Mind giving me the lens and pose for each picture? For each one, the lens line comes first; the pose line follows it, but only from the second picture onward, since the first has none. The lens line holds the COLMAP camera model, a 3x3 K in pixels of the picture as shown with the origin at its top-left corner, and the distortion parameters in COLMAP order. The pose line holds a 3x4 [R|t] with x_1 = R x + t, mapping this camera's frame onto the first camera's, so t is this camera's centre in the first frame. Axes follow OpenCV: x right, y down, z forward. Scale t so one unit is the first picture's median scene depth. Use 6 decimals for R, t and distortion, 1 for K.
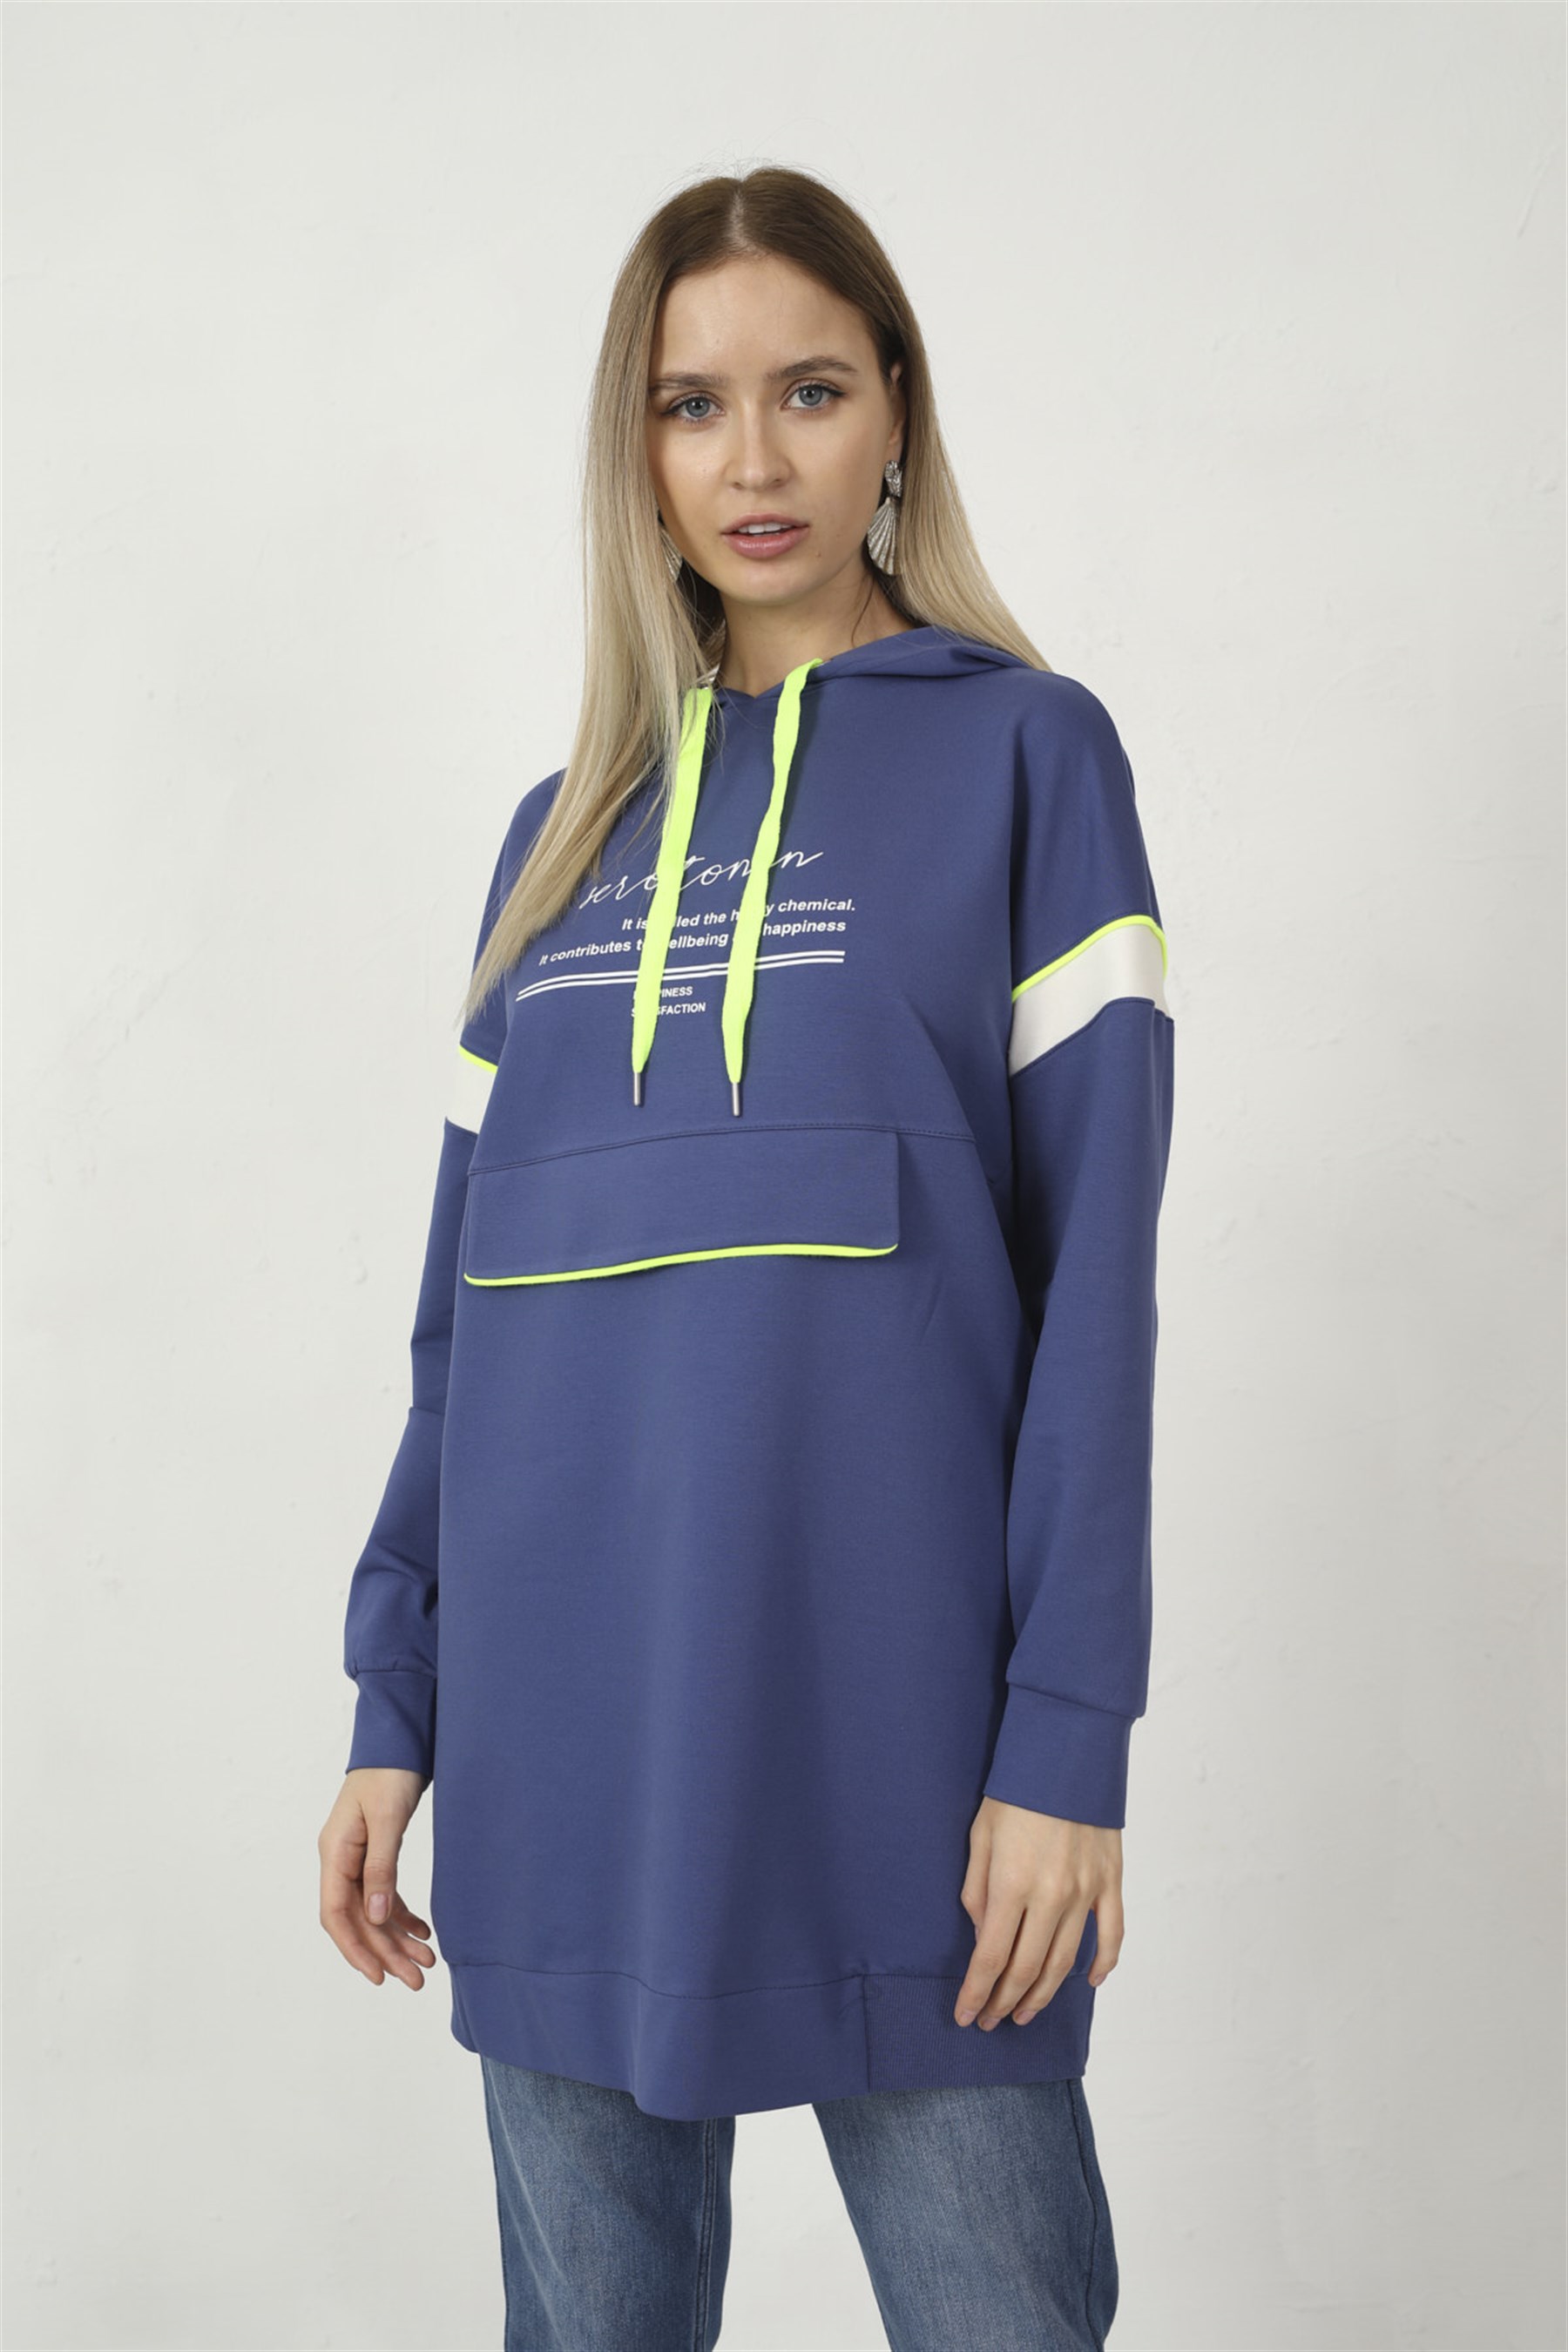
lens RADIAL K [[4037.7, 0, 719.4], [0, 4037.7, 1194.4], [0, 0, 1]] dist [0.064276, 0.000000]
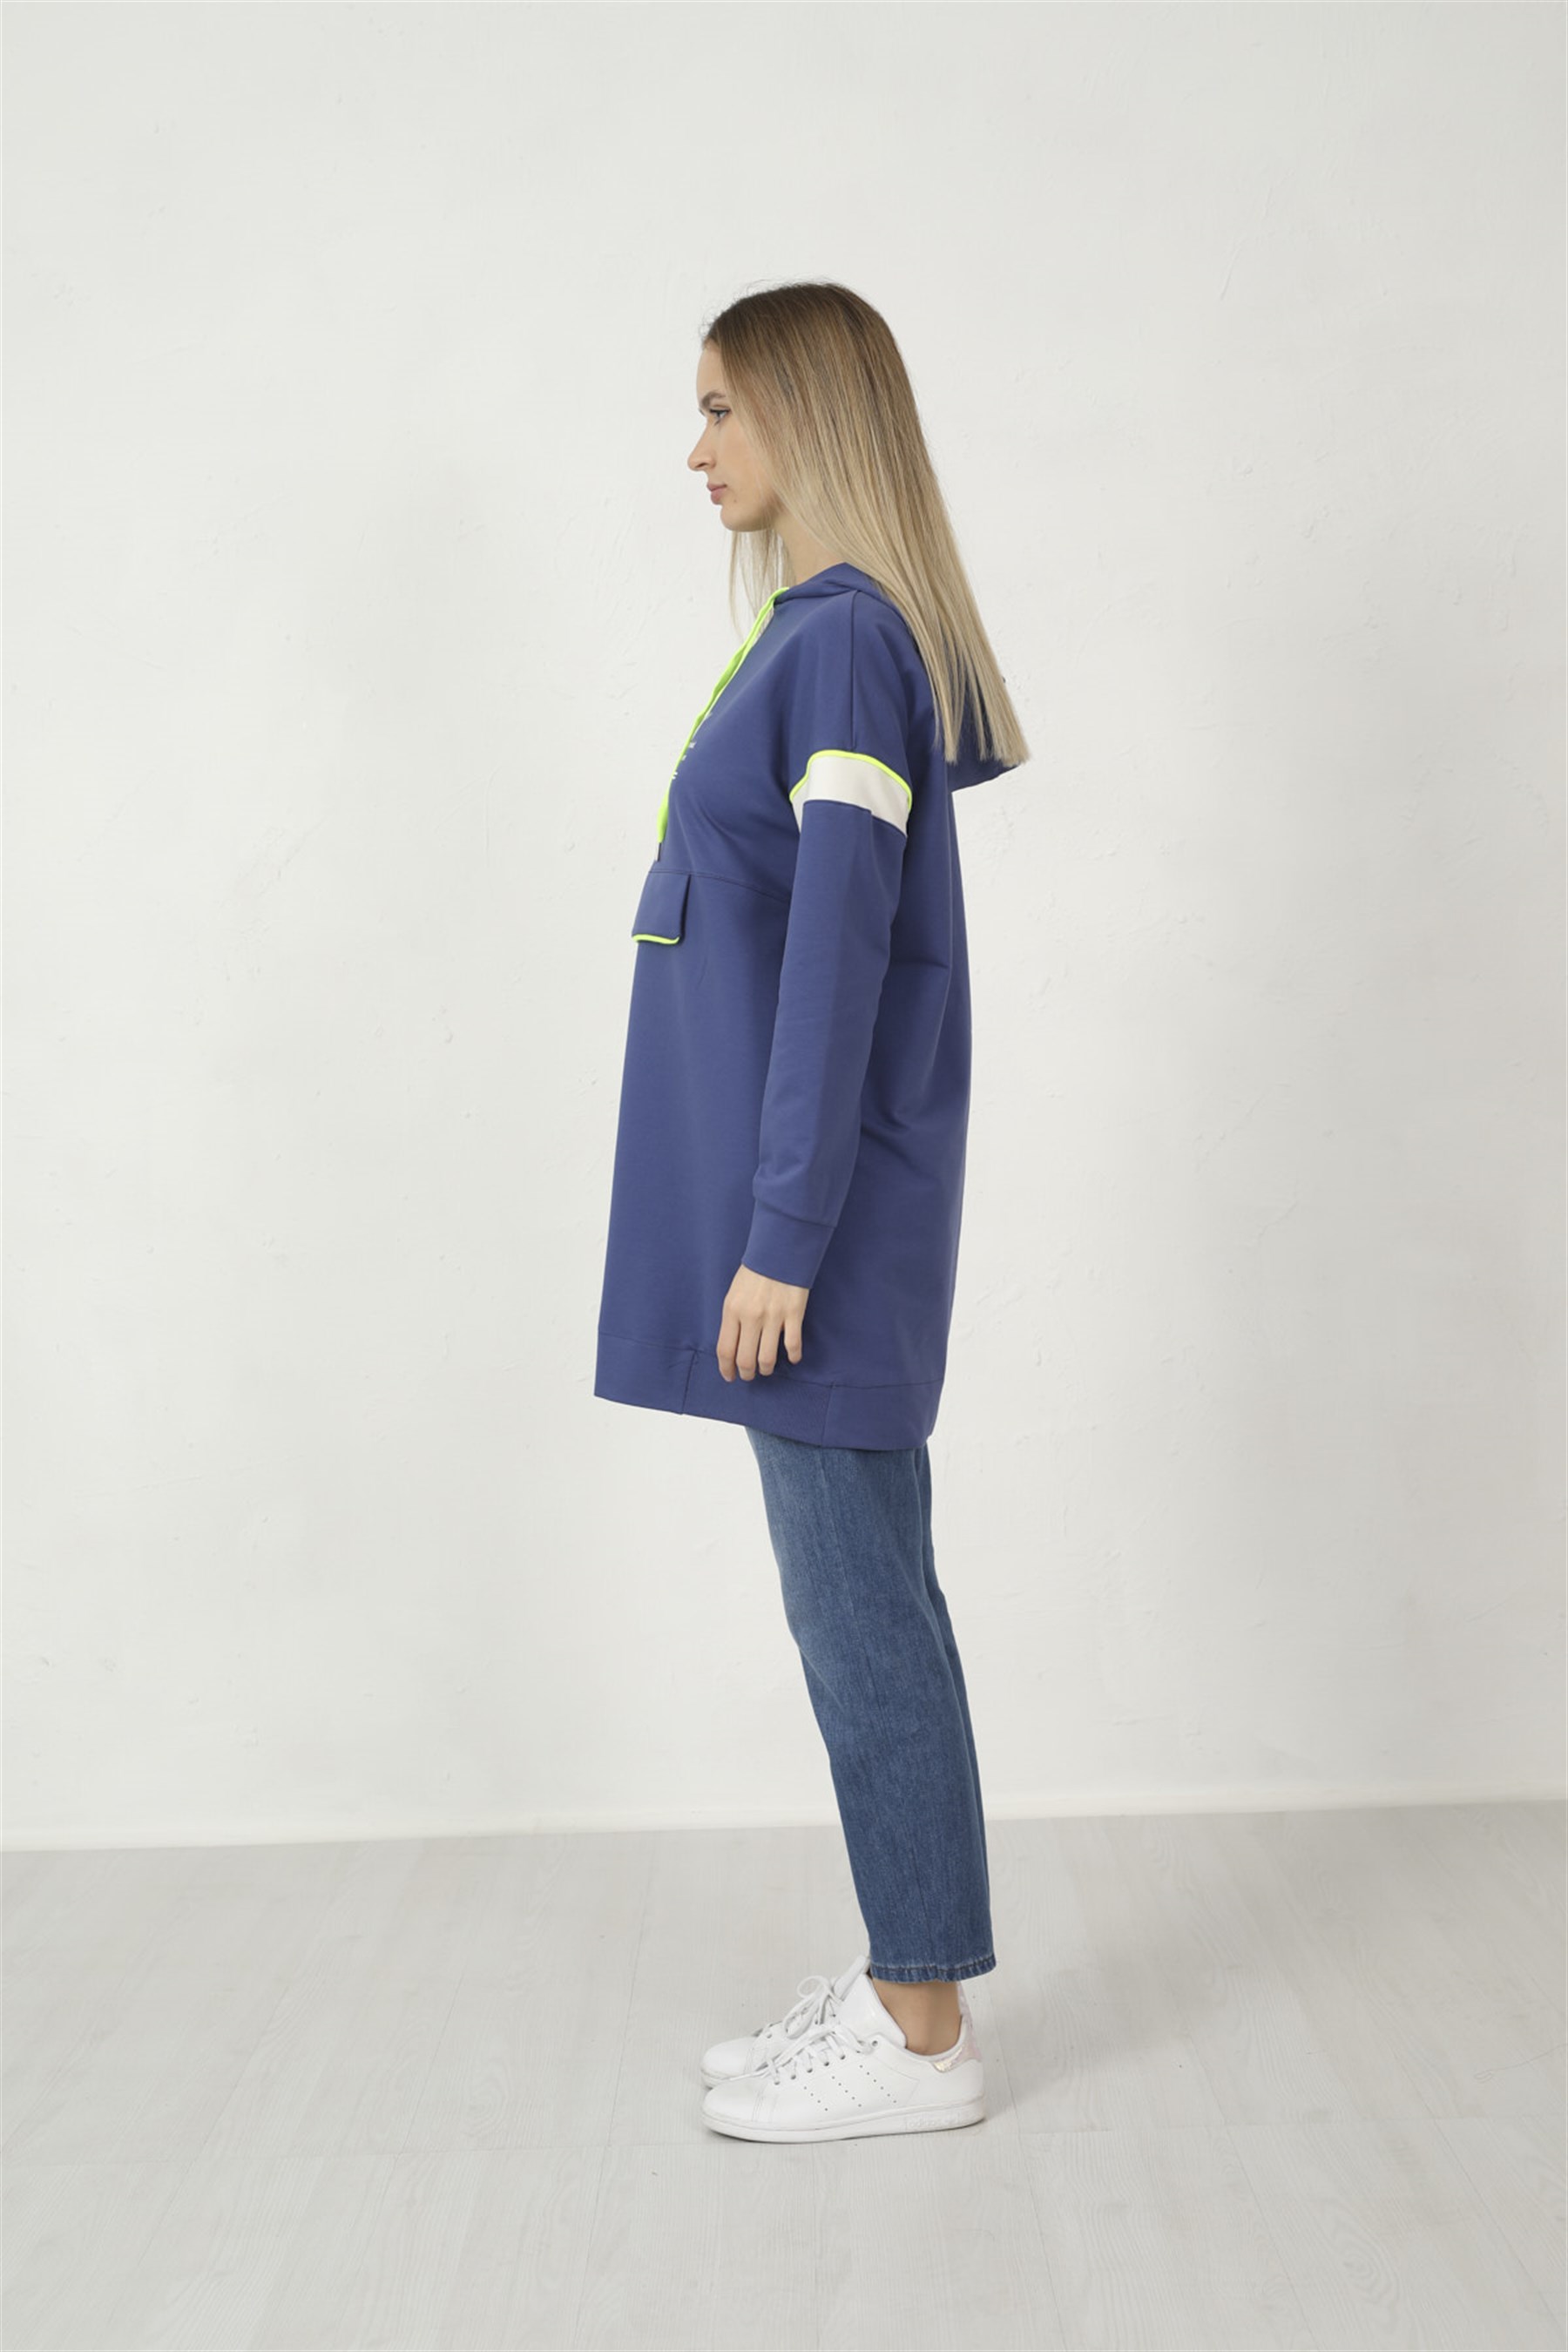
lens RADIAL K [[4037.7, 0, 751.1], [0, 4037.7, 1168.6], [0, 0, 1]] dist [0.064276, 0.000000]
pose [[0.998535, -0.032063, 0.043598, -0.045287], [0.031731, 0.999462, 0.008277, 0.058771], [-0.043840, -0.006882, 0.999015, -0.447972]]
